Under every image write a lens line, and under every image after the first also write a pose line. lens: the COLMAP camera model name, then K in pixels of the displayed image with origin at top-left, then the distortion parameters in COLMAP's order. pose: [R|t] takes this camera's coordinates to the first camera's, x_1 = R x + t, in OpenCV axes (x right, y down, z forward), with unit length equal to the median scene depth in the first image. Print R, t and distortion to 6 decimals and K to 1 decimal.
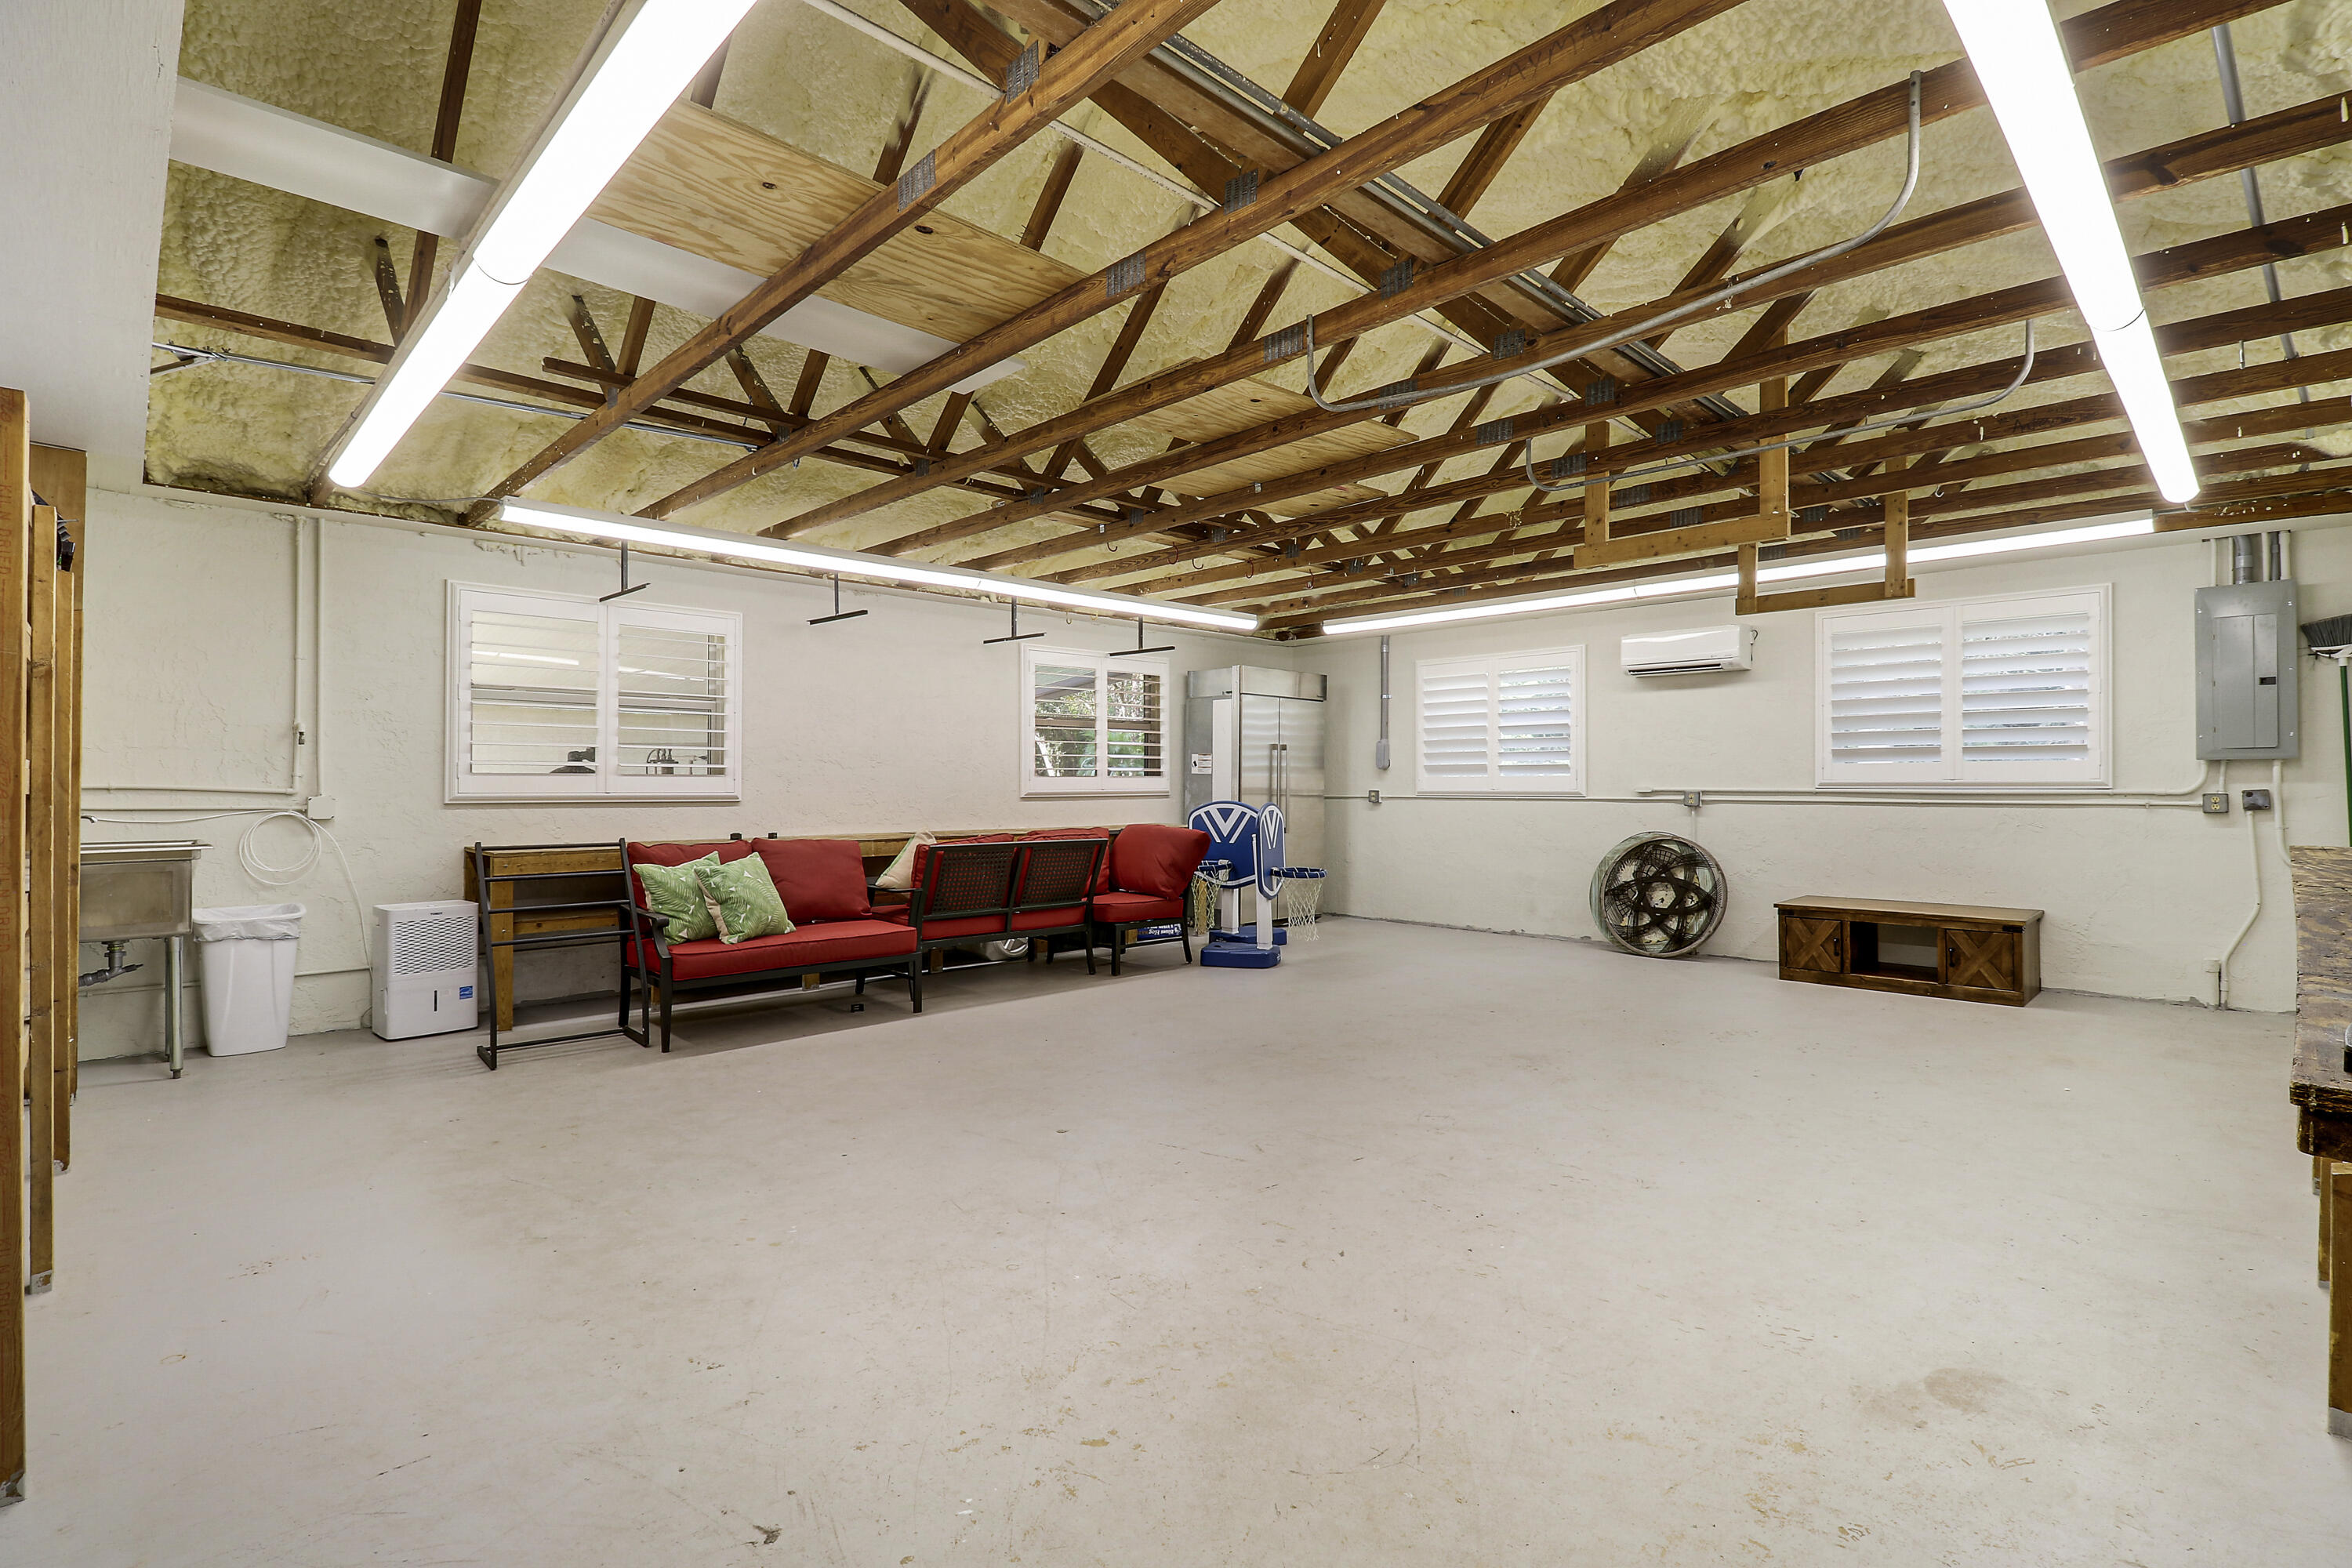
lens RADIAL K [[1088.3, 0, 1172.9], [0, 1088.3, 785.8], [0, 0, 1]] dist [-0.029998, 0.018104]
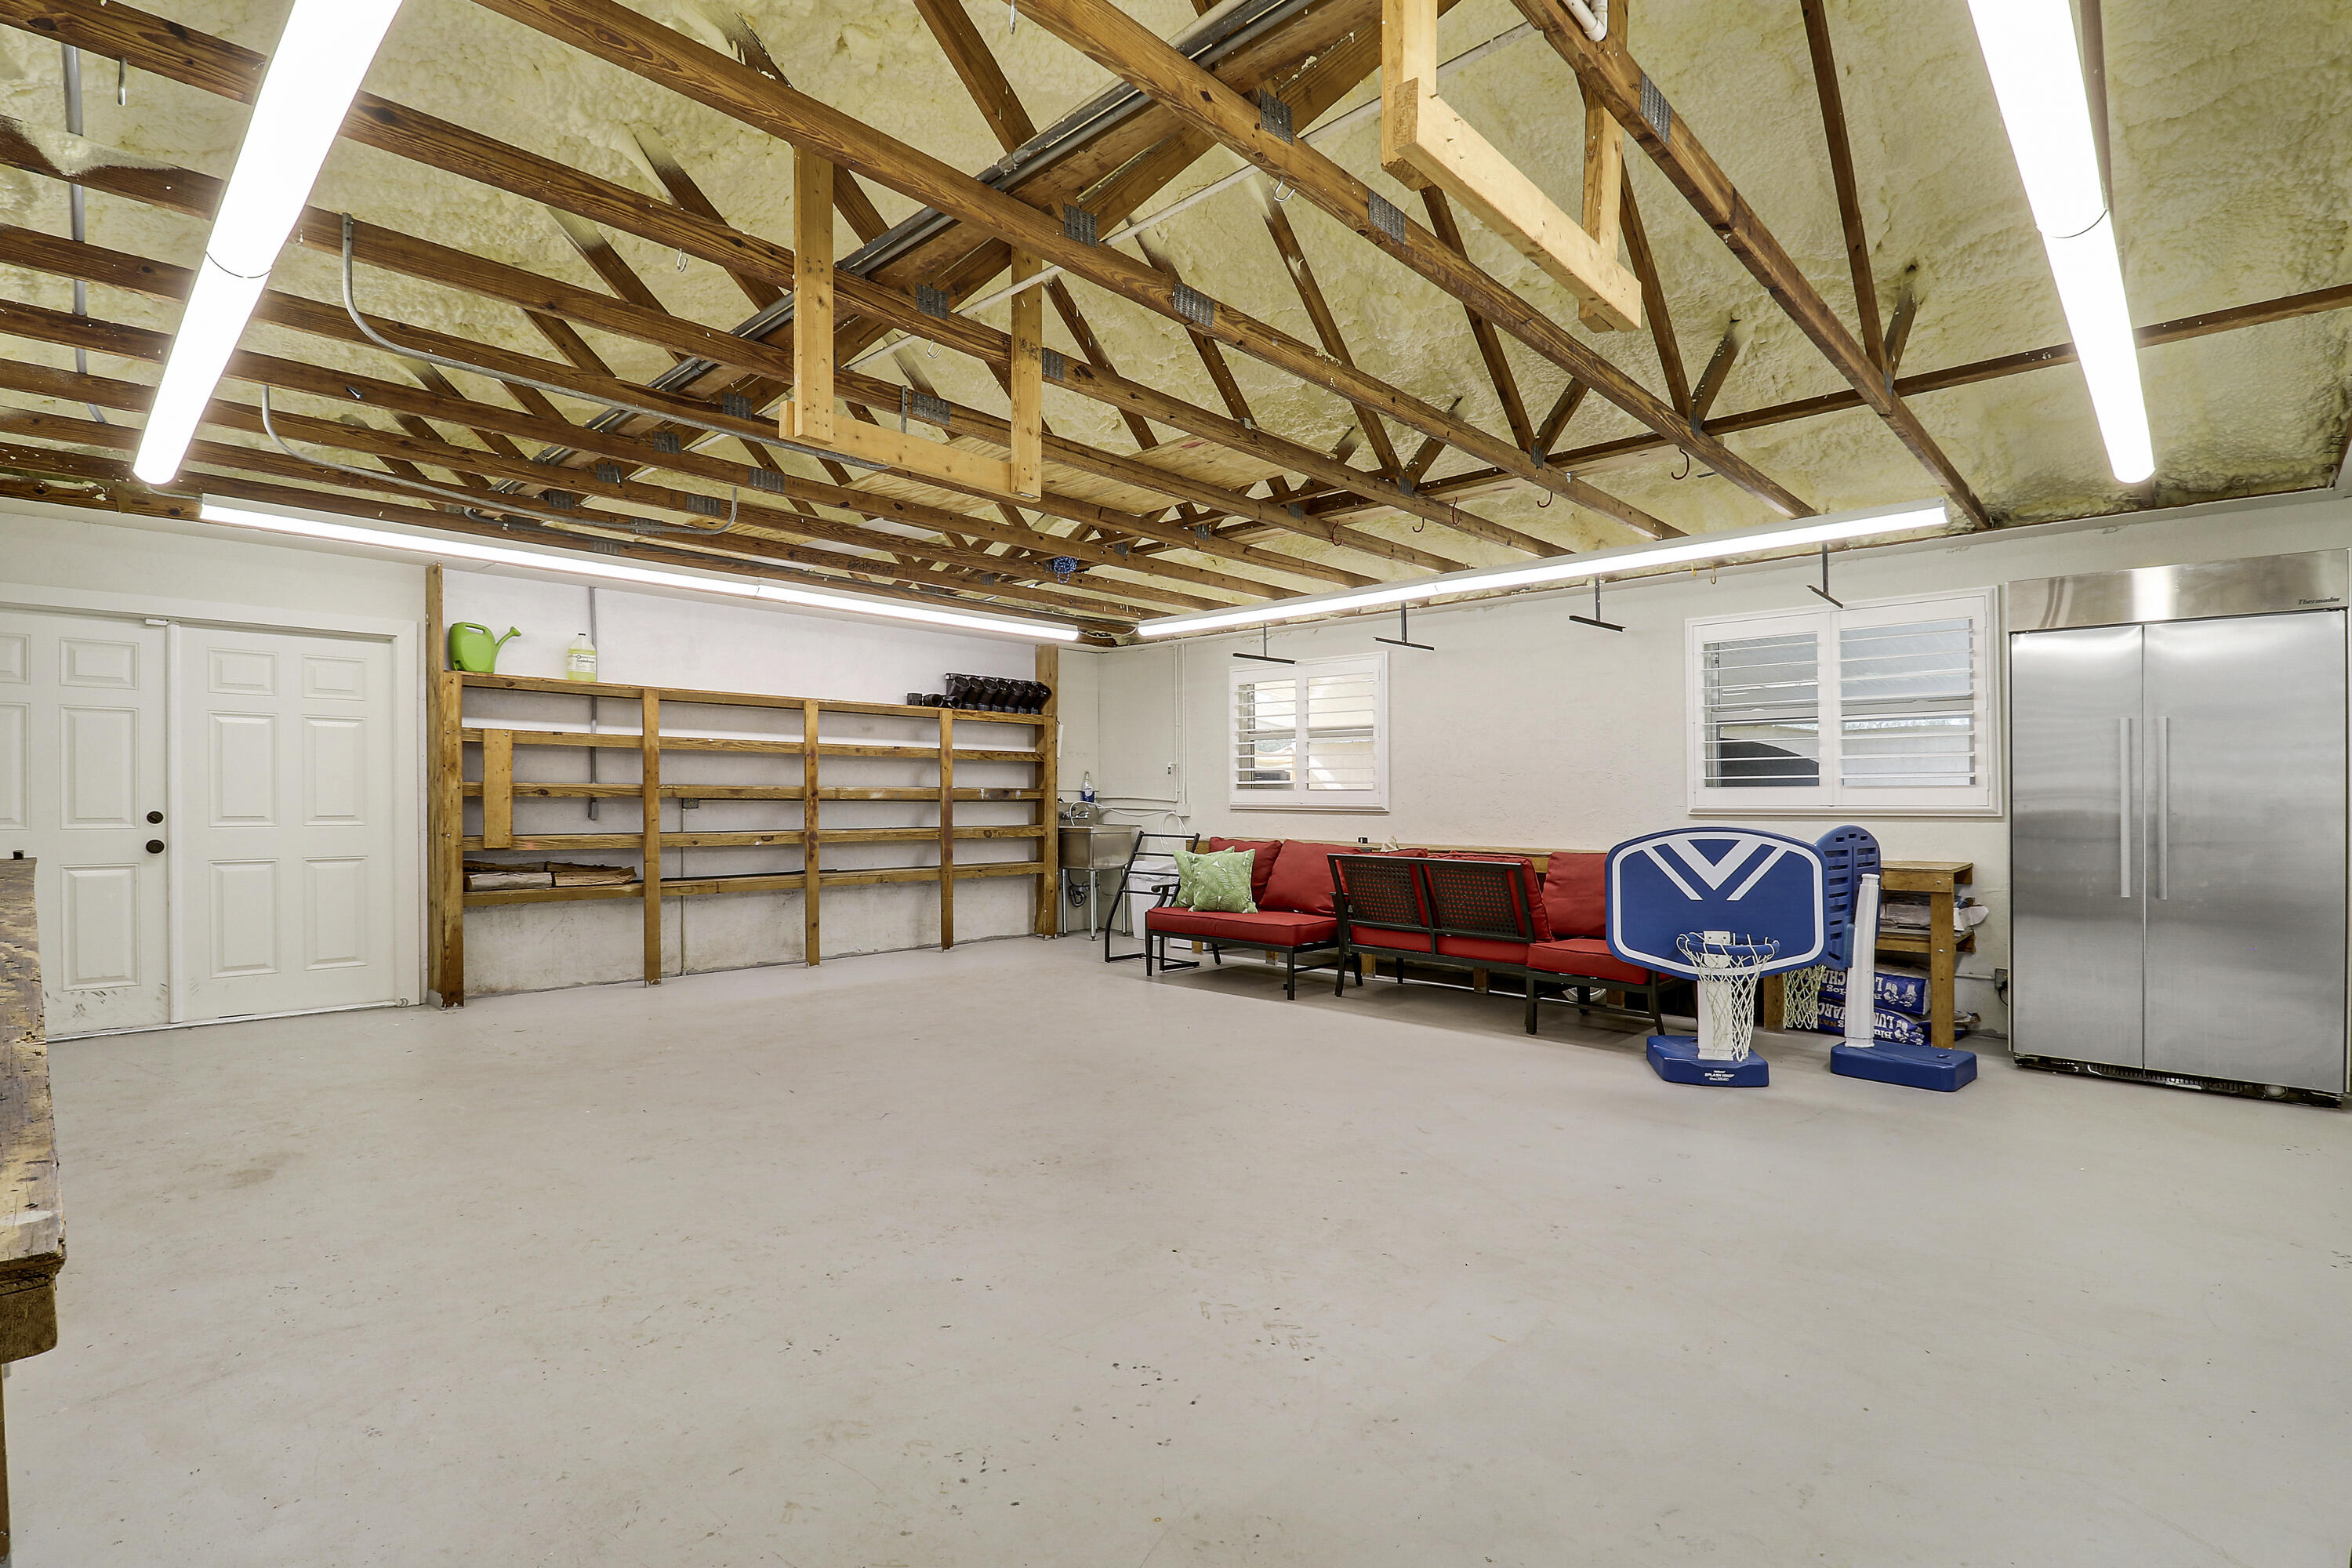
lens RADIAL K [[1103.7, 0, 1194.1], [0, 1103.7, 803.2], [0, 0, 1]] dist [0.028043, -0.018975]
pose [[0.047953, 0.008743, -0.998811, 1.128466], [-0.015116, 0.999854, 0.008027, 0.000824], [0.998735, 0.014713, 0.048078, 1.071992]]
